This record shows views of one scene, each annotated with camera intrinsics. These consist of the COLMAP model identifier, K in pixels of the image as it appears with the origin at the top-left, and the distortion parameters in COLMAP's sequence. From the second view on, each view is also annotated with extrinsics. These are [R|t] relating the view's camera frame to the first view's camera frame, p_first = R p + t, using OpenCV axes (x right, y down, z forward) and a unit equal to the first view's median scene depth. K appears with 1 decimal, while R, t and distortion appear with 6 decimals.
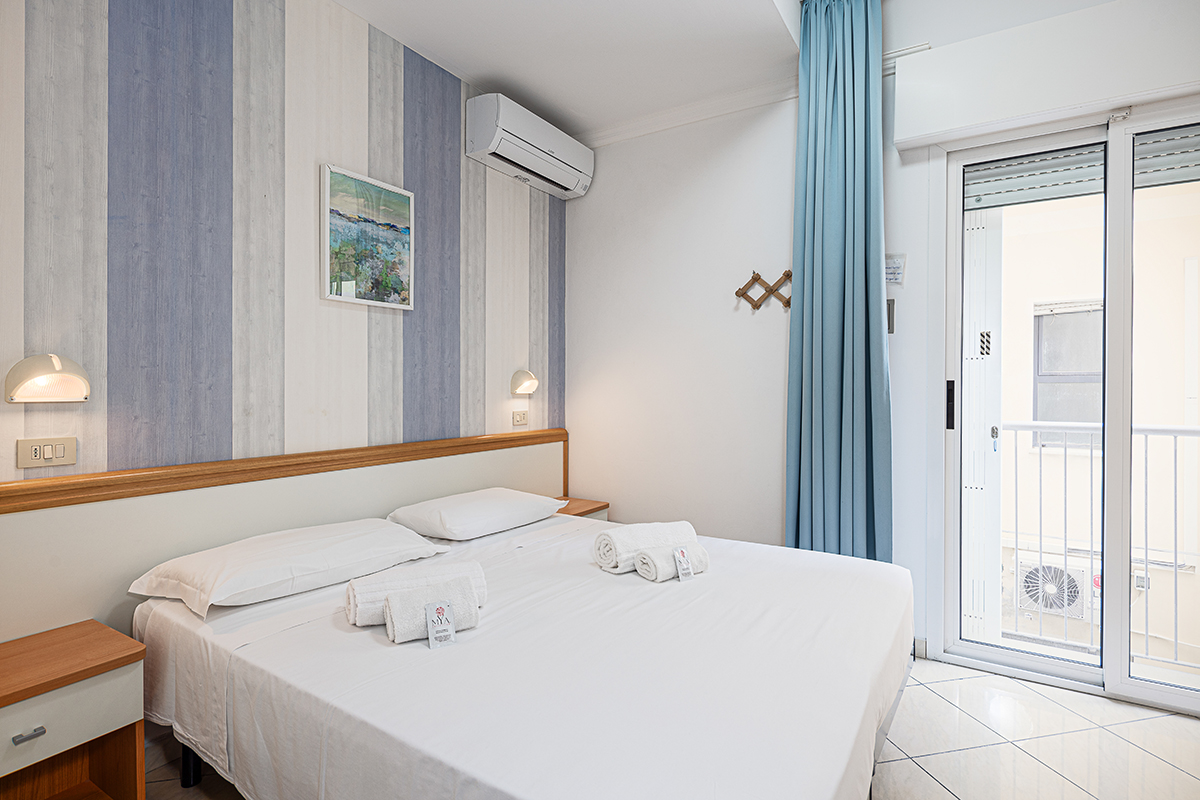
lens RADIAL K [[586.3, 0, 604.2], [0, 586.3, 392.8], [0, 0, 1]] dist [0.000551, -0.001247]
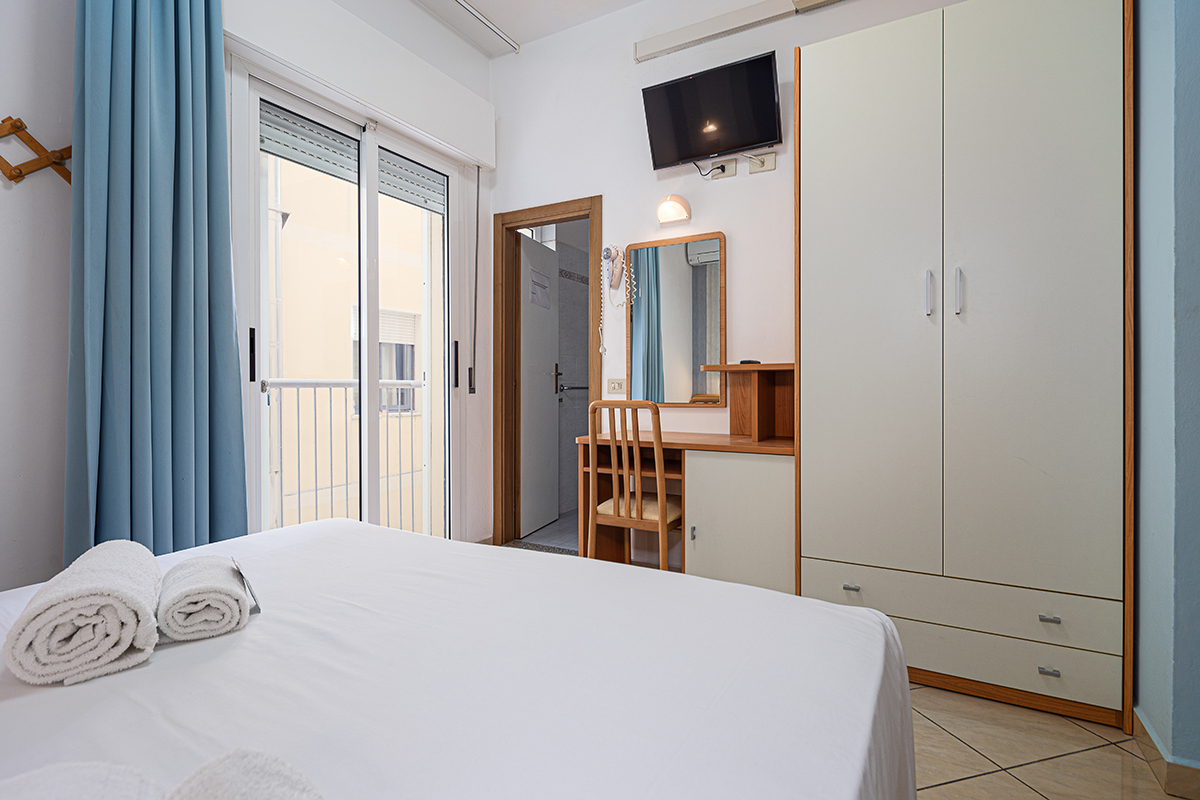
lens RADIAL K [[586.3, 0, 601.4], [0, 586.3, 393.5], [0, 0, 1]] dist [0.000551, -0.001247]
pose [[-0.029440, -0.026578, 0.999213, -0.372019], [-0.019666, 0.999468, 0.026006, 0.051883], [-0.999373, -0.018885, -0.029947, 0.502764]]
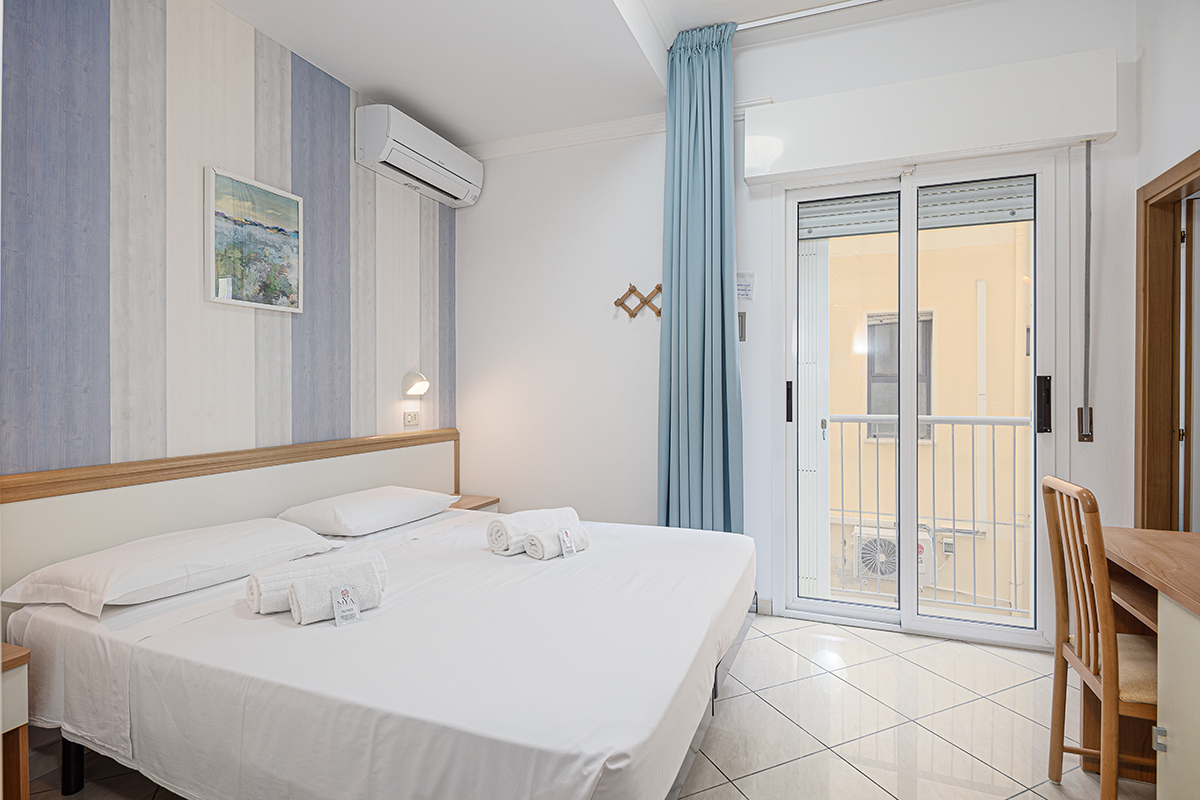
lens RADIAL K [[586.3, 0, 605.1], [0, 586.3, 390.2], [0, 0, 1]] dist [0.000551, -0.001247]
pose [[0.982150, -0.005775, 0.188009, -0.003708], [0.006788, 0.999966, -0.004742, 0.000944], [-0.187975, 0.005934, 0.982156, -0.110984]]
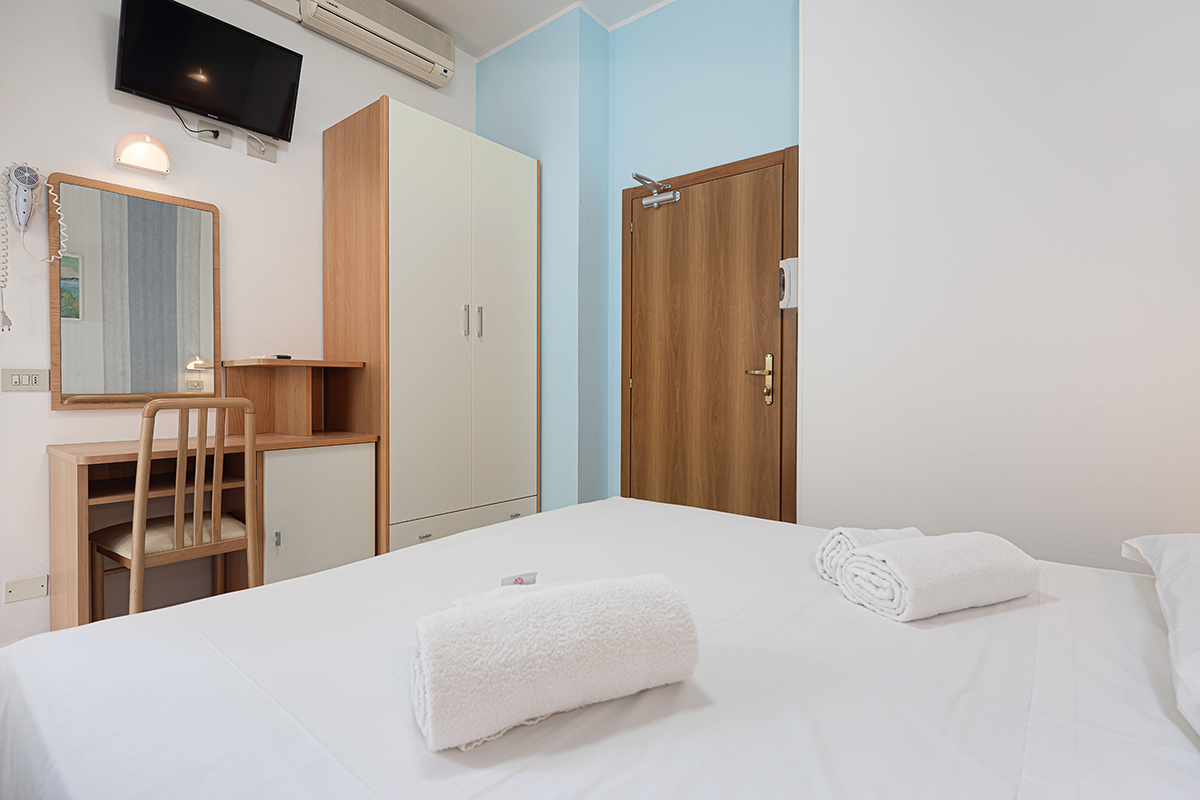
lens RADIAL K [[586.3, 0, 601.5], [0, 586.3, 398.8], [0, 0, 1]] dist [0.000551, -0.001247]
pose [[-0.994104, -0.020064, 0.106562, -0.025673], [-0.019357, 0.999783, 0.007661, 0.071181], [-0.106693, 0.005553, -0.994277, 1.127124]]
